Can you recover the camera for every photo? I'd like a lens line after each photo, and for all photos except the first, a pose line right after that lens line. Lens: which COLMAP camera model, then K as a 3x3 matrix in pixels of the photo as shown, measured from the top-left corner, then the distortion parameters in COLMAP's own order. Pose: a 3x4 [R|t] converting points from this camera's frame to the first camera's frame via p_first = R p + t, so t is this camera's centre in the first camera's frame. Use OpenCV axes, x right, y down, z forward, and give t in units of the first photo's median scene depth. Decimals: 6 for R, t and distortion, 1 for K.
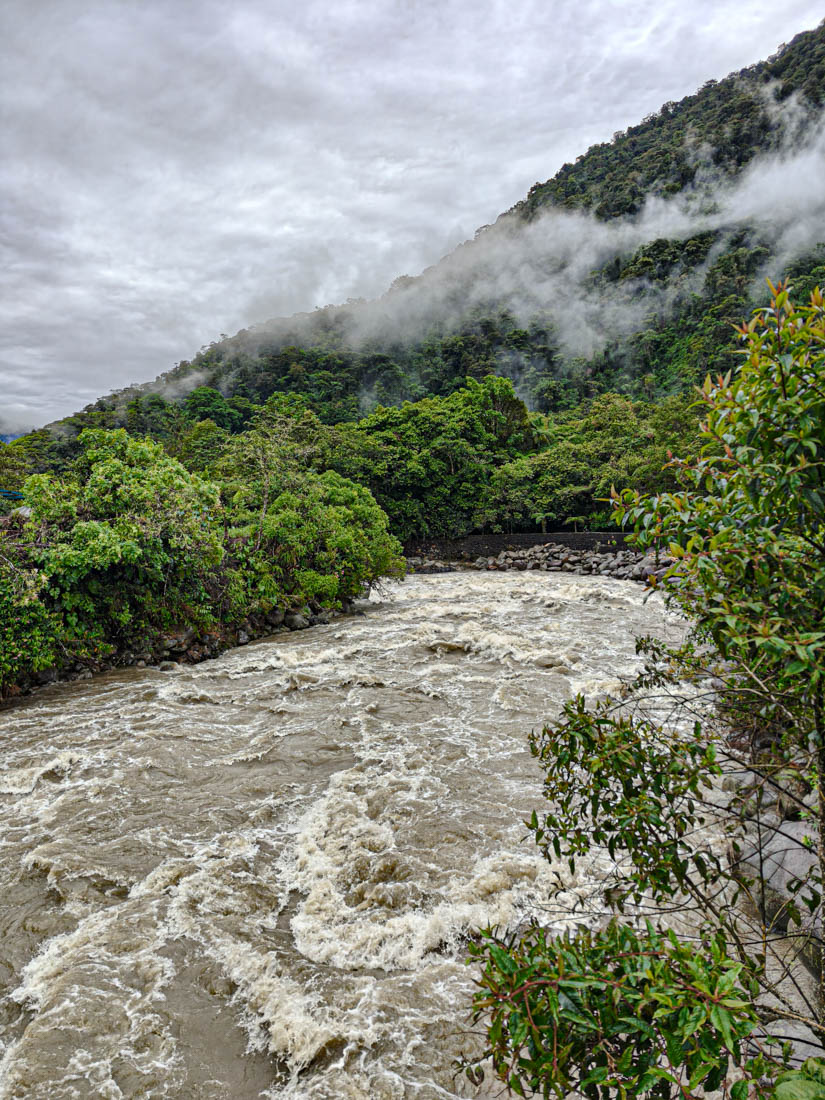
lens RADIAL K [[742.2, 0, 407.5], [0, 742.2, 553.6], [0, 0, 1]] dist [0.030615, -0.034805]
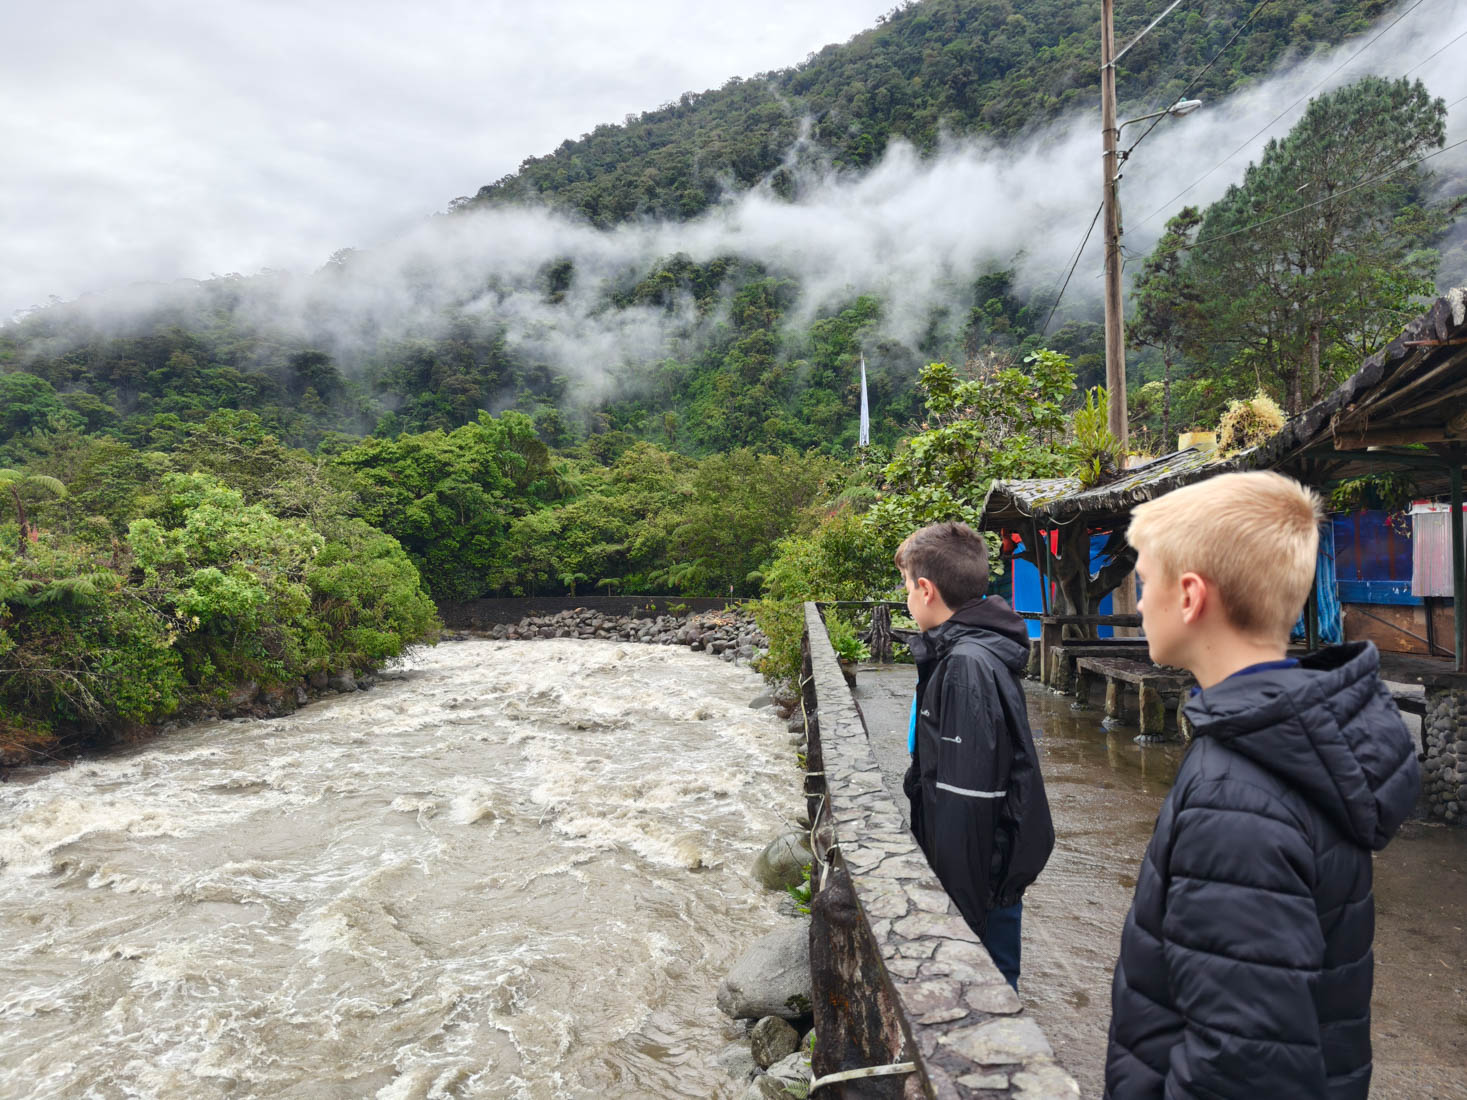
lens RADIAL K [[989.8, 0, 733.3], [0, 989.8, 550.6], [0, 0, 1]] dist [0.030615, -0.034805]
pose [[0.926824, 0.030009, 0.374296, -0.075823], [0.000143, 0.996773, -0.080271, 0.011683], [-0.375497, 0.074450, 0.923828, -0.144082]]
